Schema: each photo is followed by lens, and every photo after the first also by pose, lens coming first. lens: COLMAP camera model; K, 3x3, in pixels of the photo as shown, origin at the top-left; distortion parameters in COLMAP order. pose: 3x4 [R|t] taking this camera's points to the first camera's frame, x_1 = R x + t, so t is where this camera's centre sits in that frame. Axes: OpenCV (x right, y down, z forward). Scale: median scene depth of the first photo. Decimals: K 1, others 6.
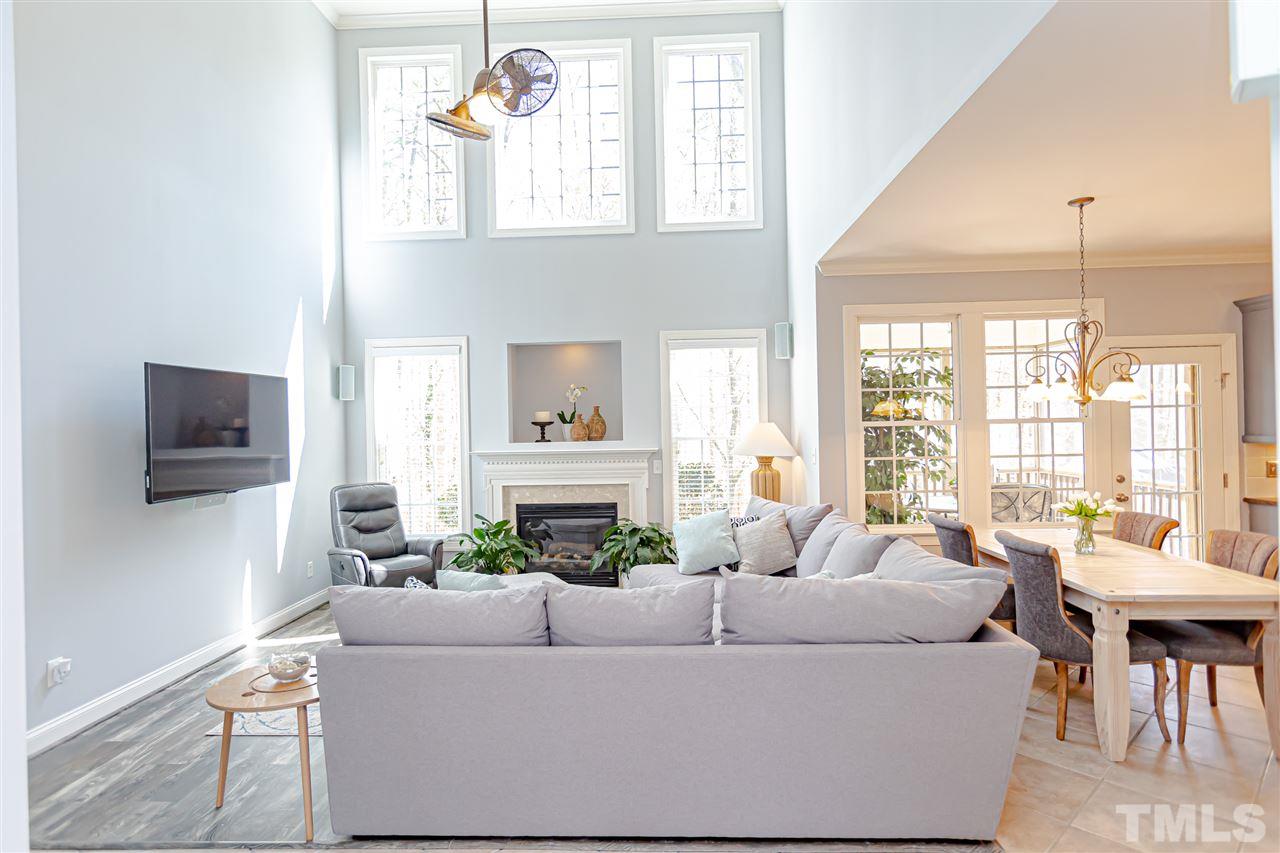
lens RADIAL K [[675.1, 0, 641.9], [0, 675.1, 423.6], [0, 0, 1]] dist [-0.004563, -0.001168]
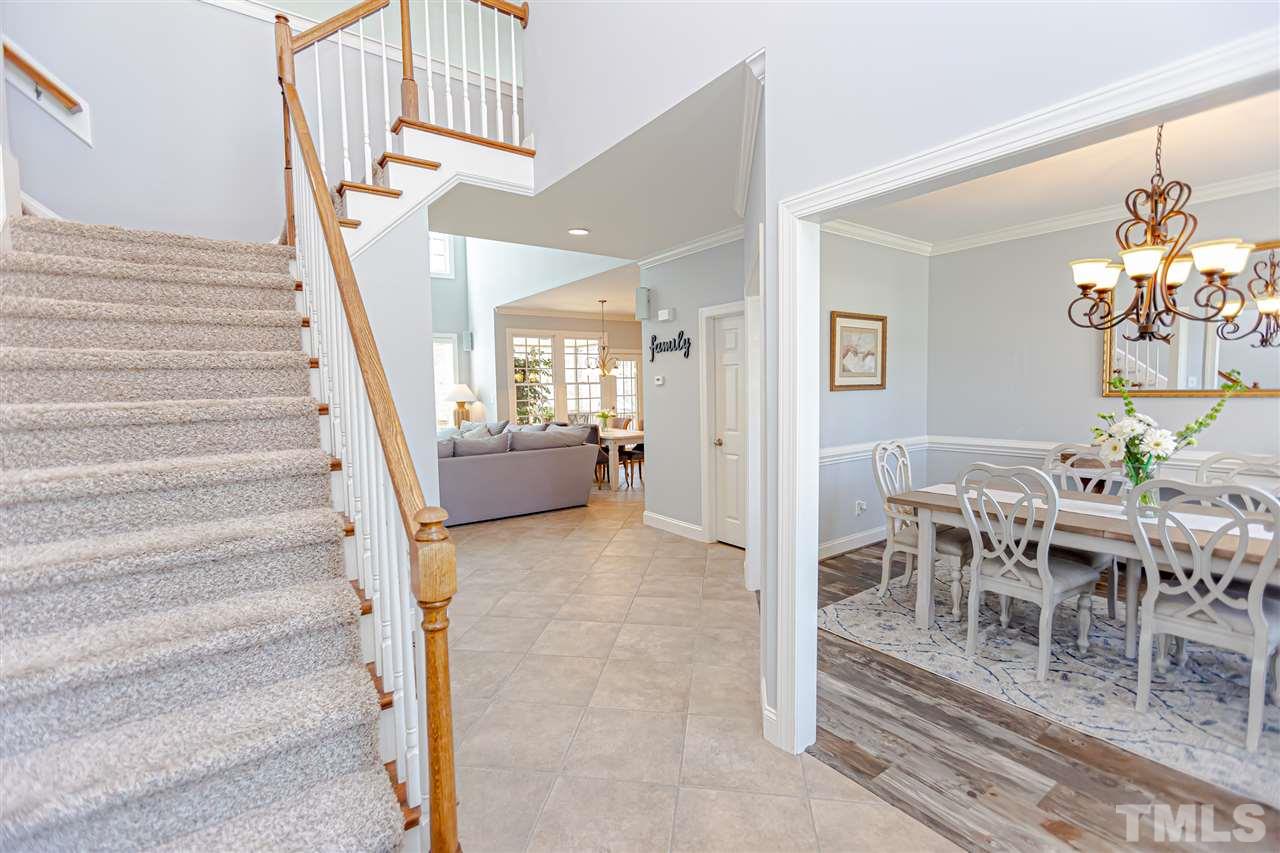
lens RADIAL K [[565.6, 0, 637.3], [0, 565.6, 420.1], [0, 0, 1]] dist [0.001406, 0.002178]
pose [[0.780855, -0.033309, 0.623823, -0.507782], [0.000908, 0.998637, 0.052186, 0.020607], [-0.624711, -0.040183, 0.779821, -0.662358]]
